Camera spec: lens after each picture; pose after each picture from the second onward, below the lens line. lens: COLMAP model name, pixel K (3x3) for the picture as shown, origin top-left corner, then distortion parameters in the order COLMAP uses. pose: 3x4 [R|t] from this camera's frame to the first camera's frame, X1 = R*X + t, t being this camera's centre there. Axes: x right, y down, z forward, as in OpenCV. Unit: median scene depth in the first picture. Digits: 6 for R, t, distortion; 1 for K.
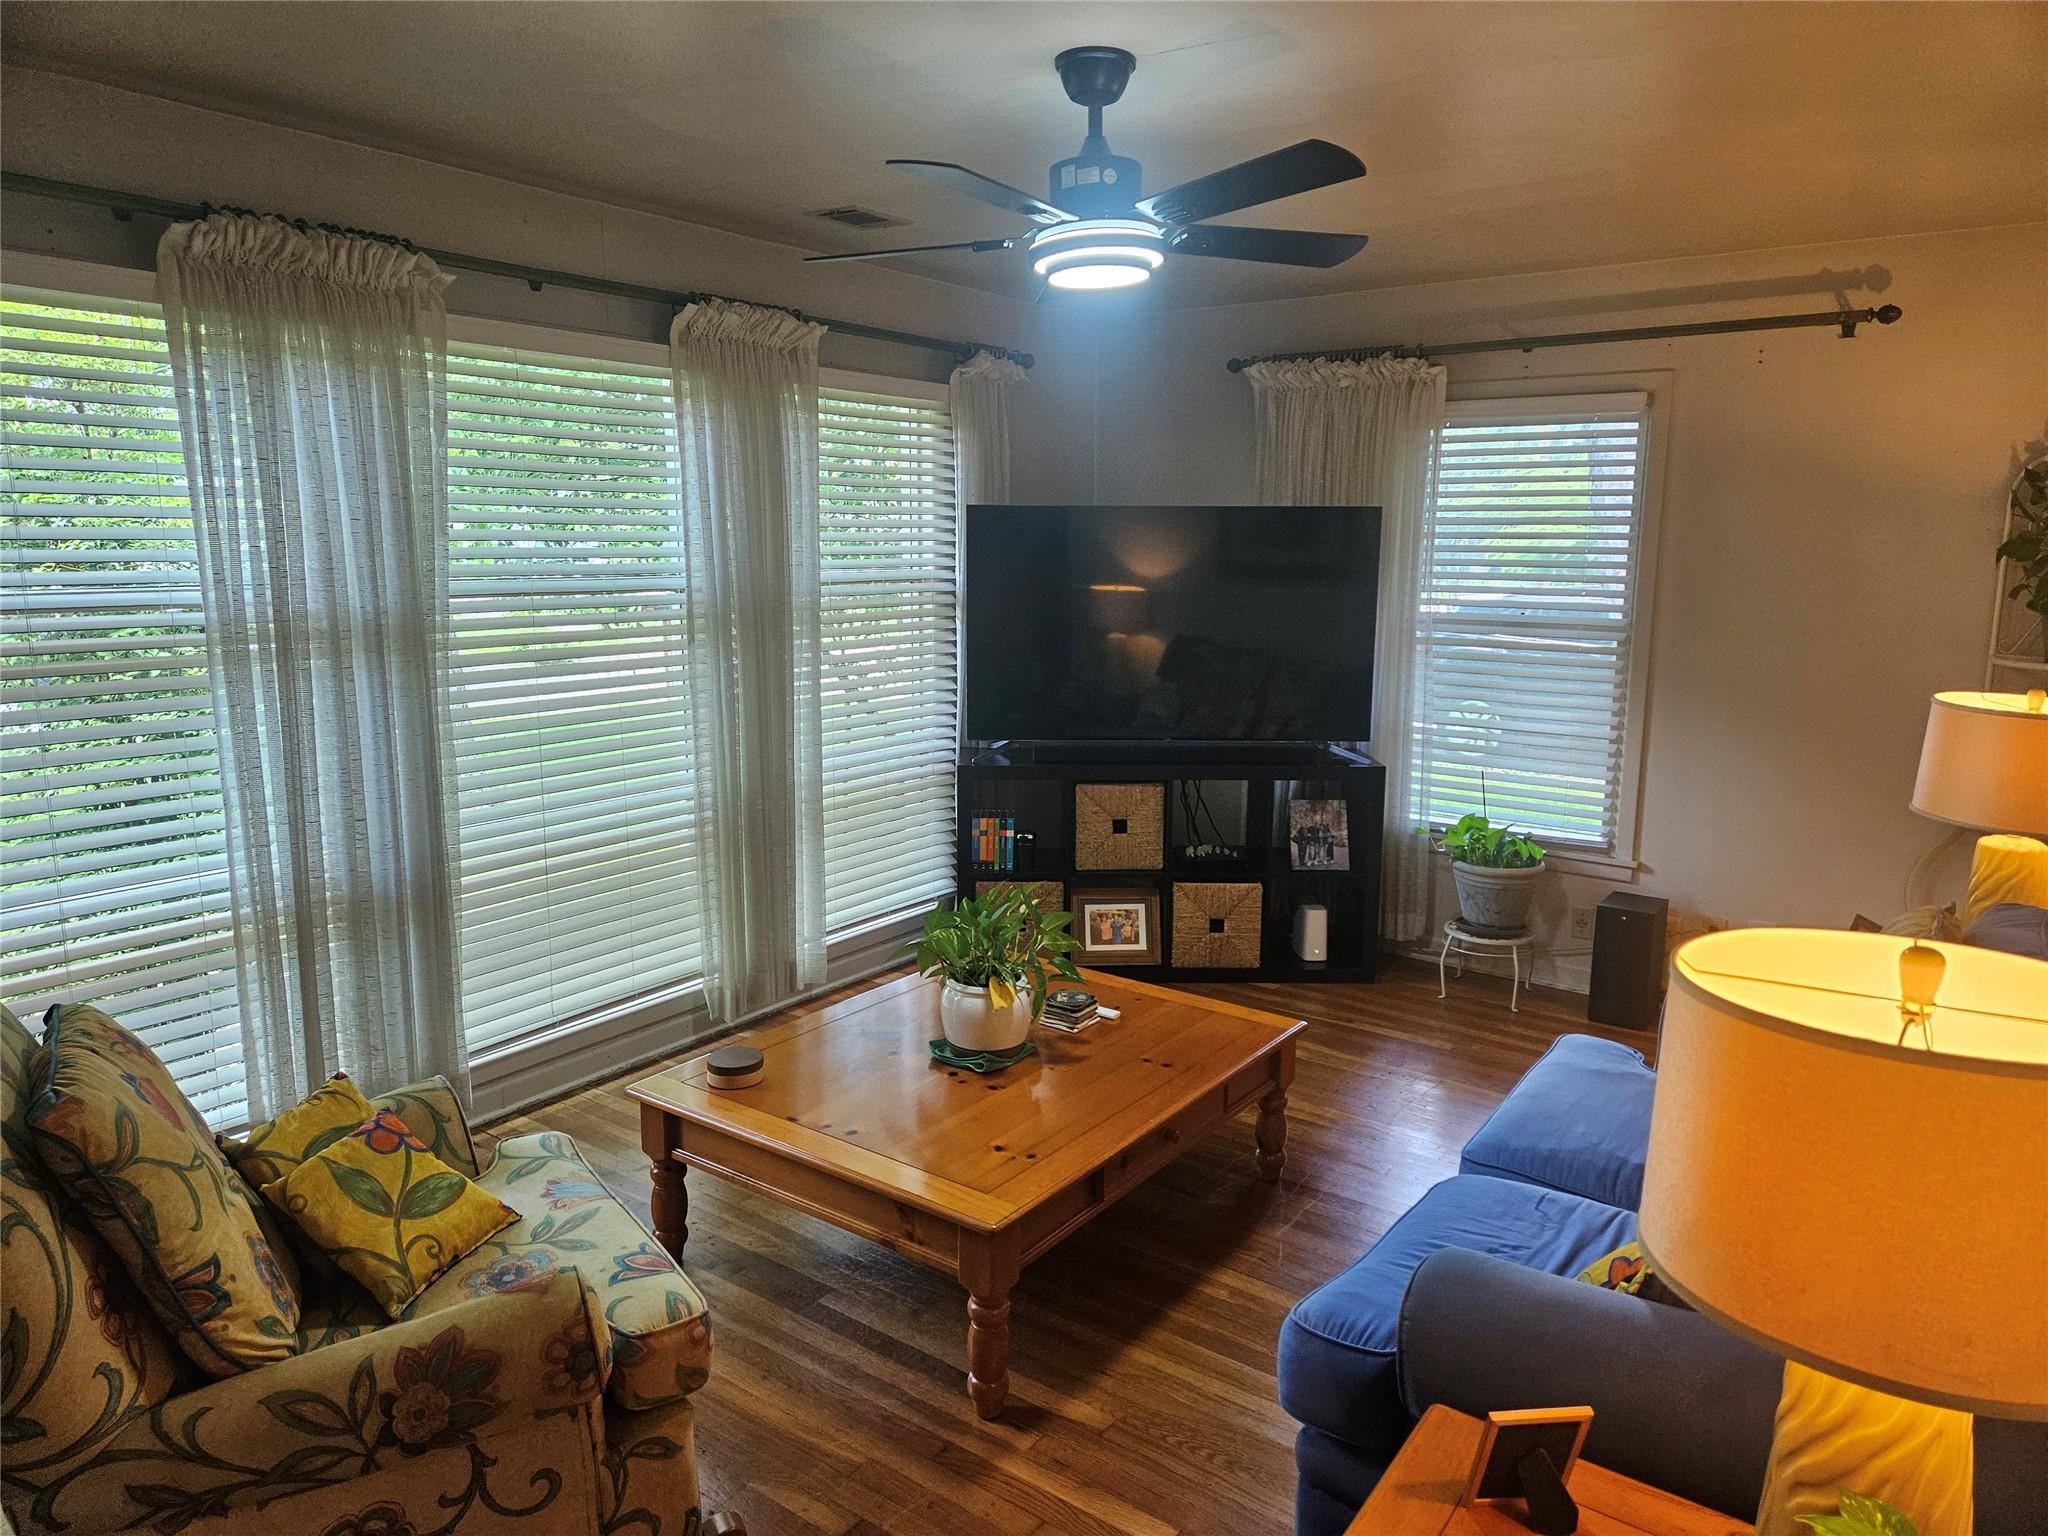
lens RADIAL K [[1365.6, 0, 1020.4], [0, 1365.6, 771.6], [0, 0, 1]] dist [0.057270, -0.044029]
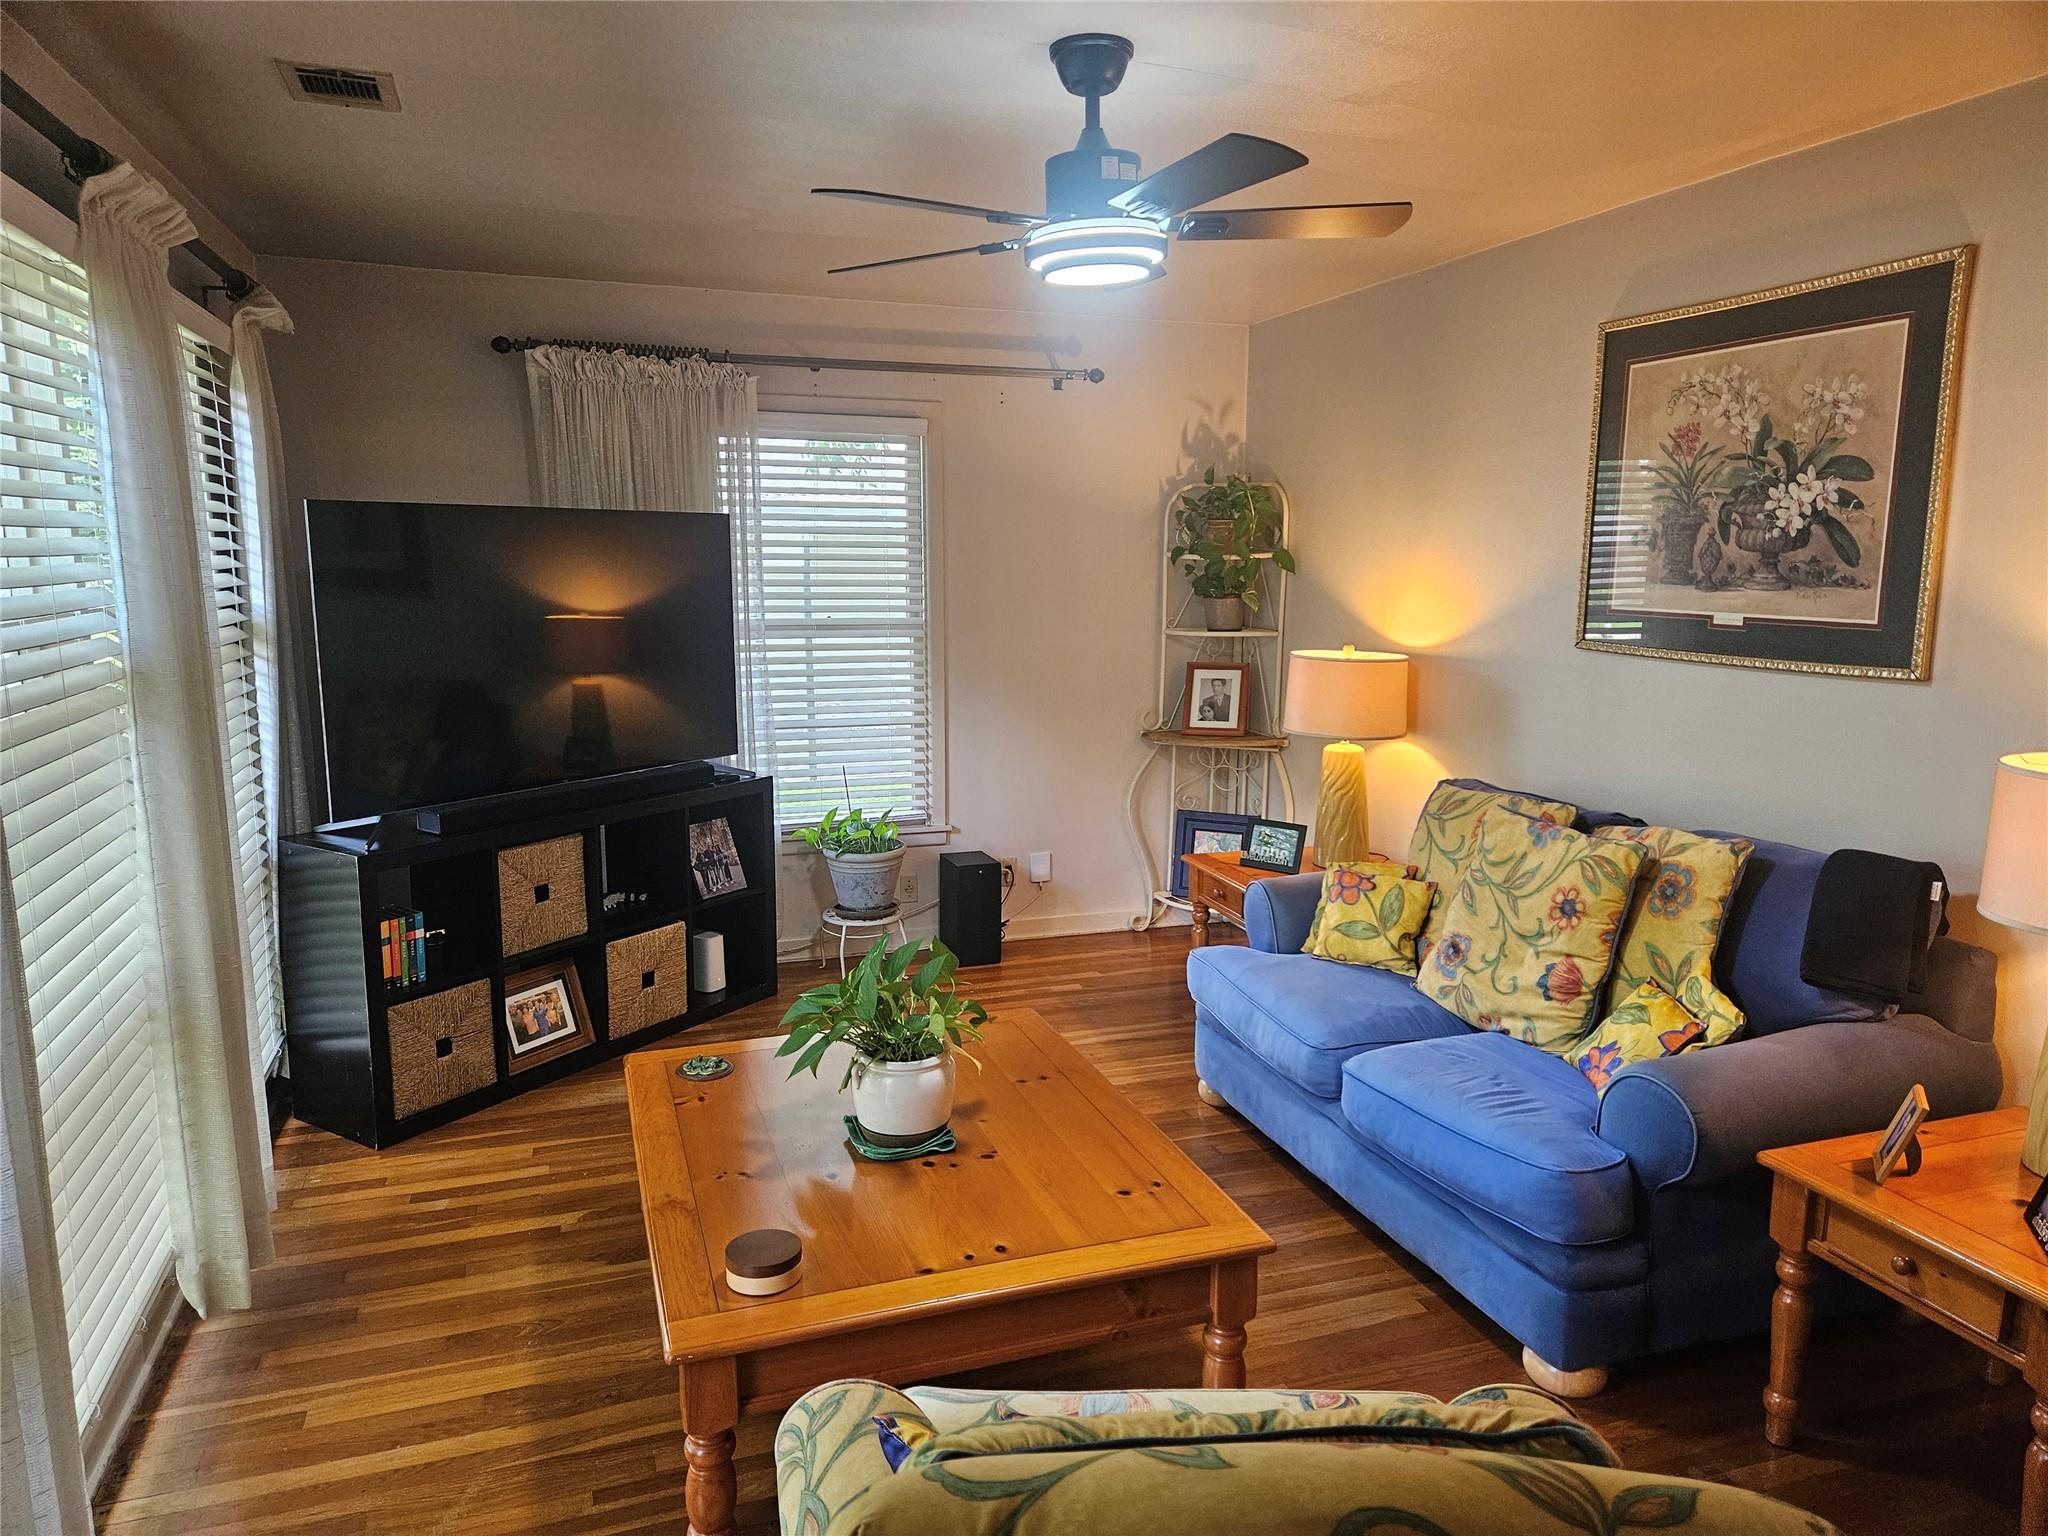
lens RADIAL K [[1365.6, 0, 1020.7], [0, 1365.6, 777.2], [0, 0, 1]] dist [0.057270, -0.044029]
pose [[0.553226, -0.141561, 0.820915, -0.439103], [0.146786, 0.986602, 0.071211, -0.045724], [-0.819997, 0.081104, 0.566592, 0.285347]]
